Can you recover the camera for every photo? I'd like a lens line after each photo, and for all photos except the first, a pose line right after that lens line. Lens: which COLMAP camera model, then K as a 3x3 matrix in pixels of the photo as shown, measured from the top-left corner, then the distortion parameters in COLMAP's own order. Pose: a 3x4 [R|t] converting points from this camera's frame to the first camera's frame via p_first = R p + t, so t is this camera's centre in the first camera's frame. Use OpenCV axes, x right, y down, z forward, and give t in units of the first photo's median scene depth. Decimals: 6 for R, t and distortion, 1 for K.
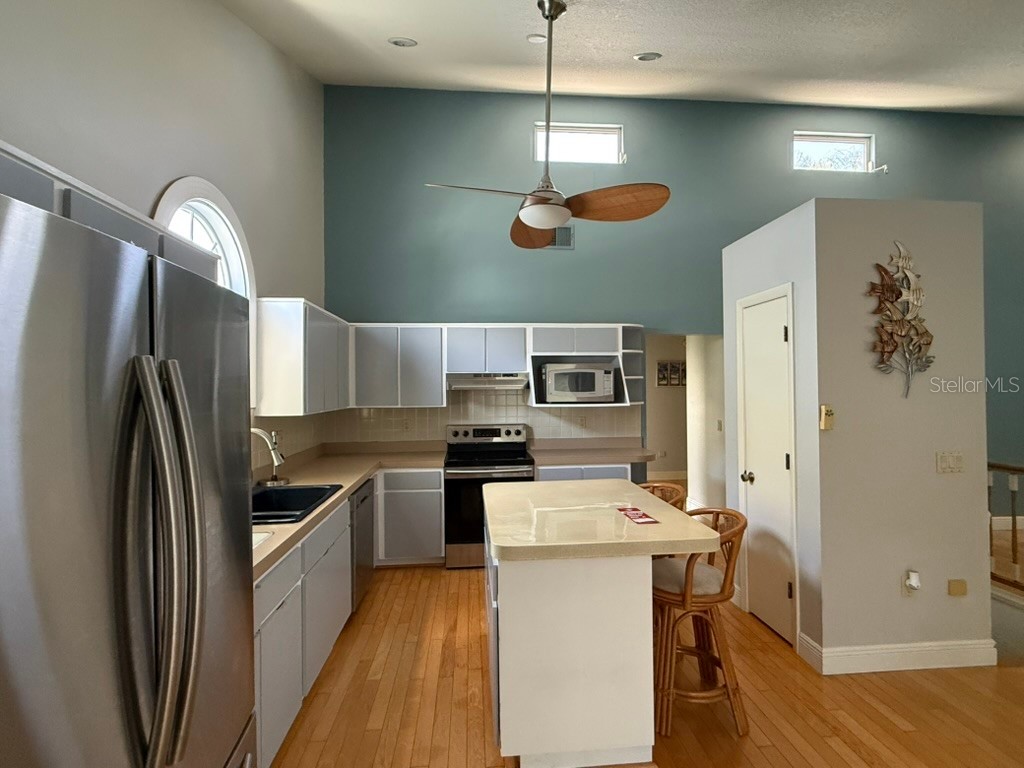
lens RADIAL K [[495.8, 0, 508.5], [0, 495.8, 384.6], [0, 0, 1]] dist [0.002191, -0.000609]
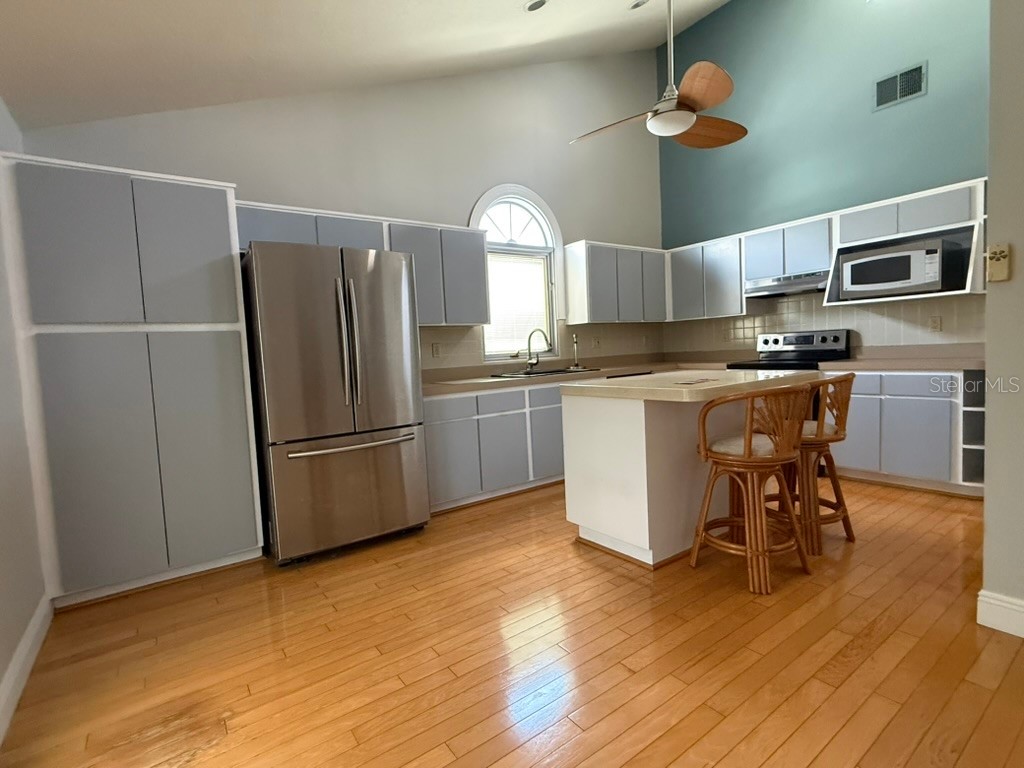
lens RADIAL K [[495.8, 0, 504.5], [0, 495.8, 384.6], [0, 0, 1]] dist [0.002191, -0.000609]
pose [[0.519799, 0.042201, -0.853245, 0.511766], [0.050312, 0.995533, 0.079889, 0.083383], [0.852806, -0.084455, 0.515354, 0.028295]]
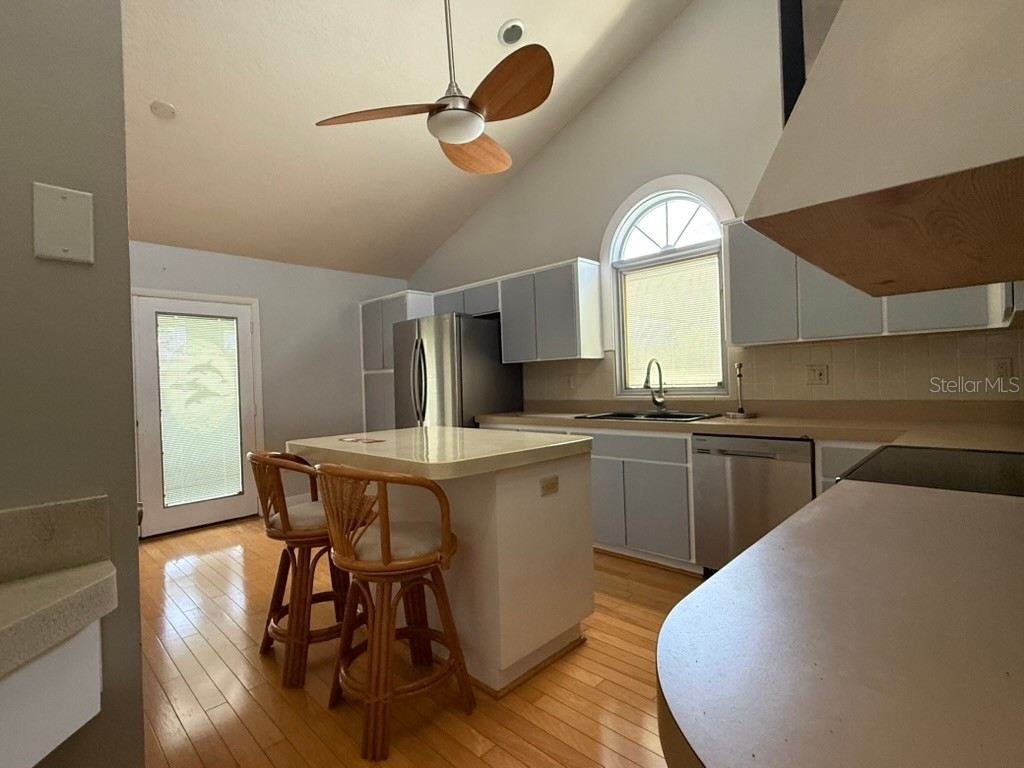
lens RADIAL K [[495.8, 0, 510.4], [0, 495.8, 383.6], [0, 0, 1]] dist [0.002191, -0.000609]
pose [[-0.748086, 0.019713, -0.663309, 0.373636], [0.032141, 0.999462, -0.006546, 0.091166], [0.662823, -0.026217, -0.748317, 1.001552]]
